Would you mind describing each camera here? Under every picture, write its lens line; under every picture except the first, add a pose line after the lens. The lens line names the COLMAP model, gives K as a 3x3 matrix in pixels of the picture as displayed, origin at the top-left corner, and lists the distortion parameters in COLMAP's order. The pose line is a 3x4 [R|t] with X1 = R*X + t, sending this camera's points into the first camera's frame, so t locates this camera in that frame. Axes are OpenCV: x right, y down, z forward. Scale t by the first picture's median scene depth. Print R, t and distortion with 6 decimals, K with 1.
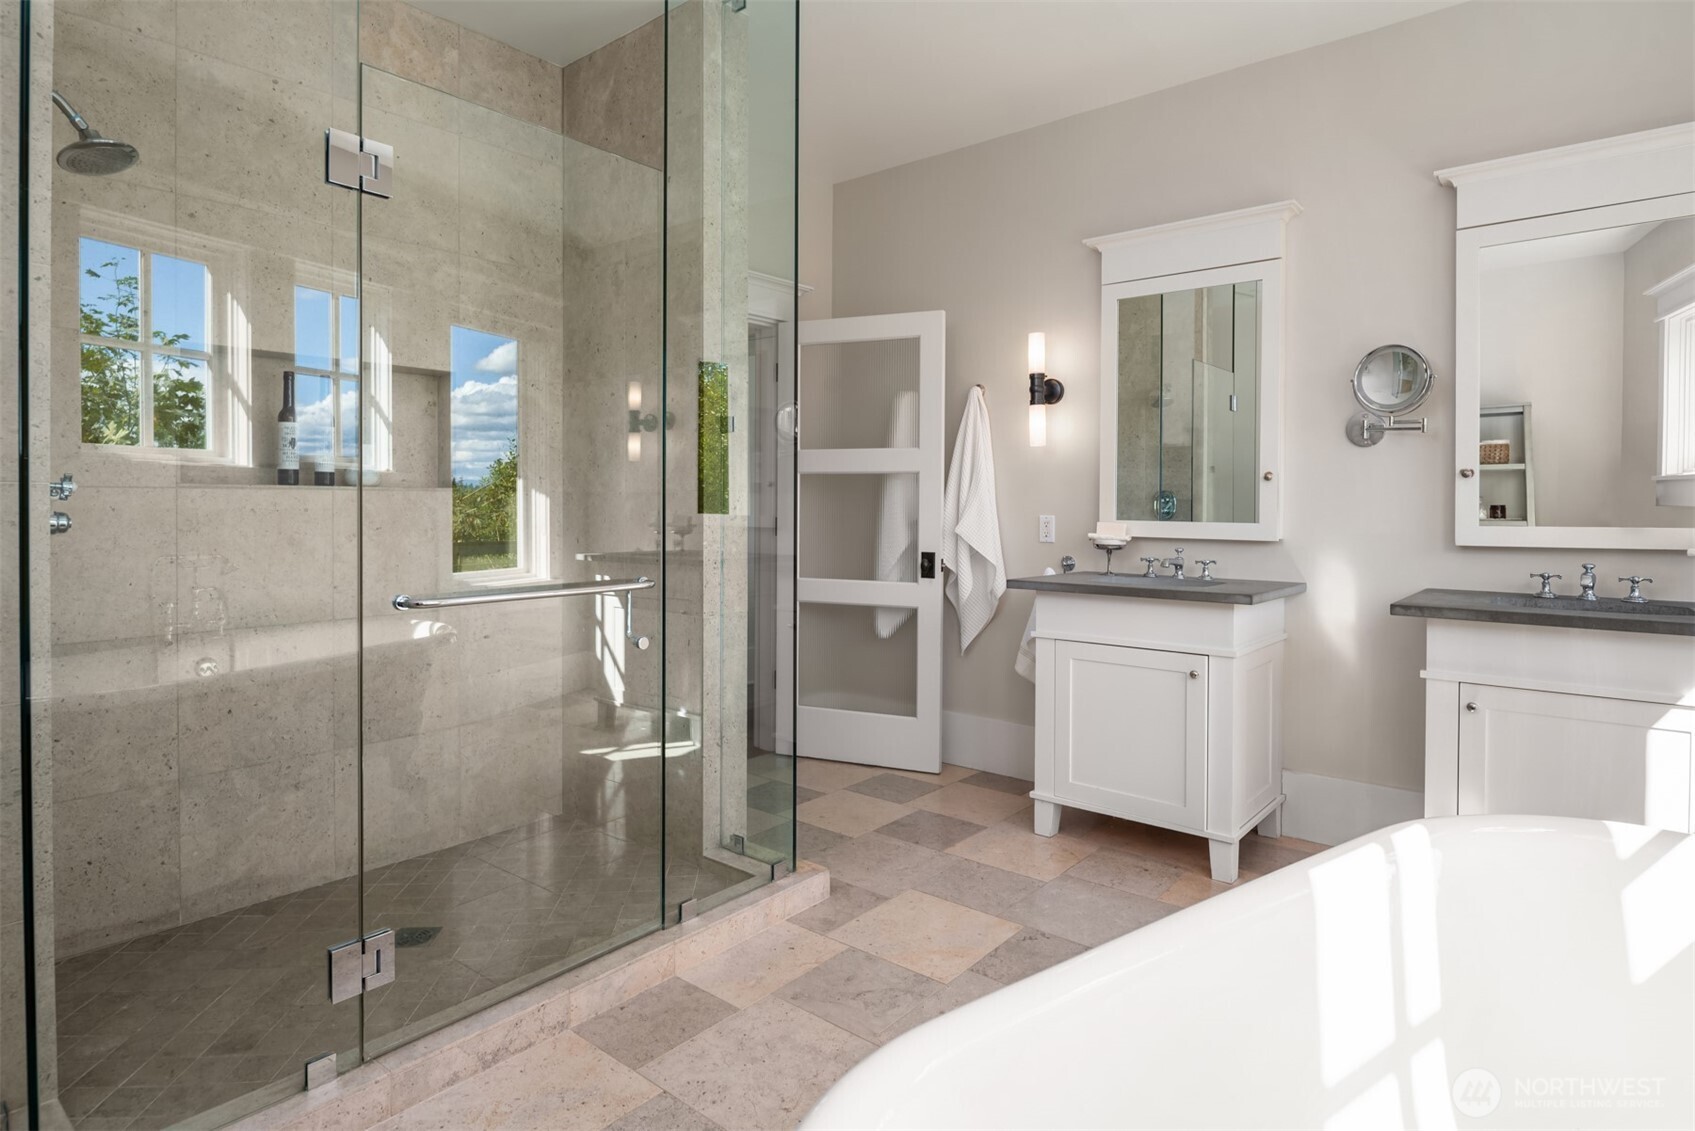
lens RADIAL K [[916.0, 0, 849.2], [0, 916.0, 516.9], [0, 0, 1]] dist [-0.000462, 0.000236]
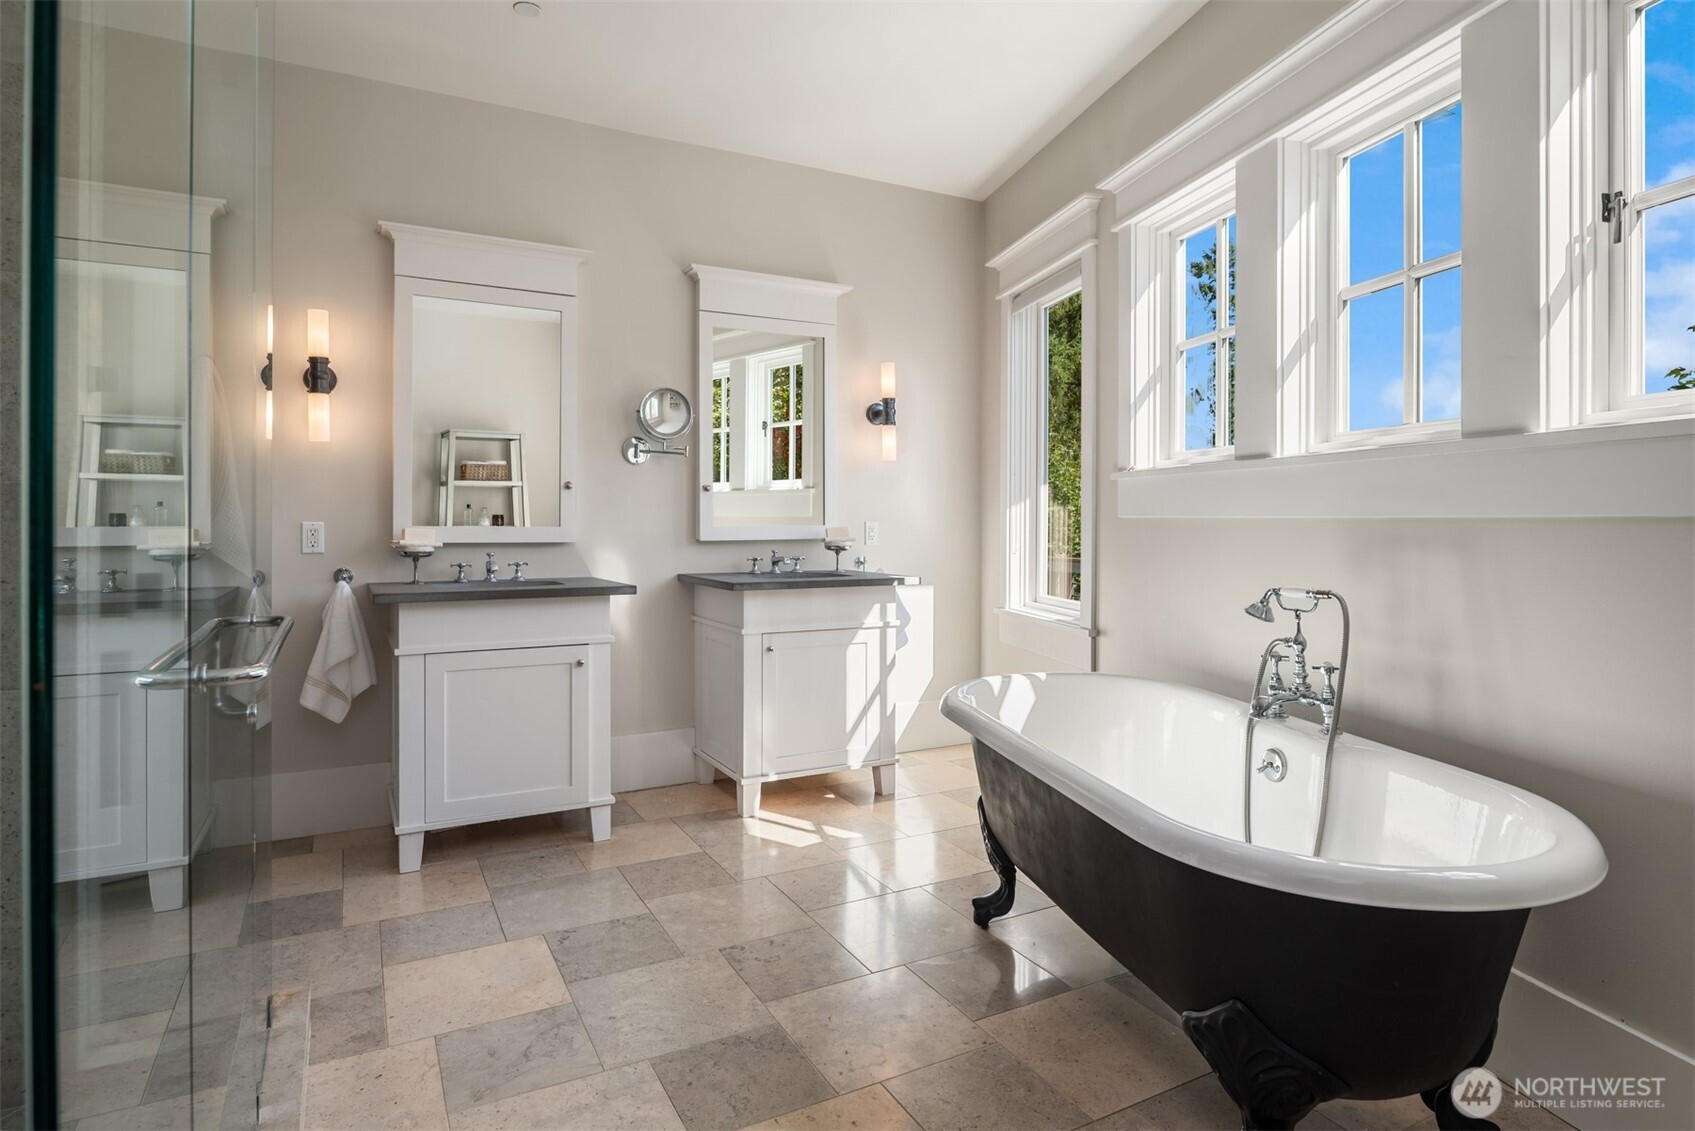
lens RADIAL K [[916.0, 0, 849.2], [0, 916.0, 516.9], [0, 0, 1]] dist [-0.000462, 0.000236]
pose [[0.383999, 0.001194, 0.923333, -0.471174], [0.012399, 0.999902, -0.006450, 0.006547], [-0.923250, 0.013925, 0.383947, 0.248366]]
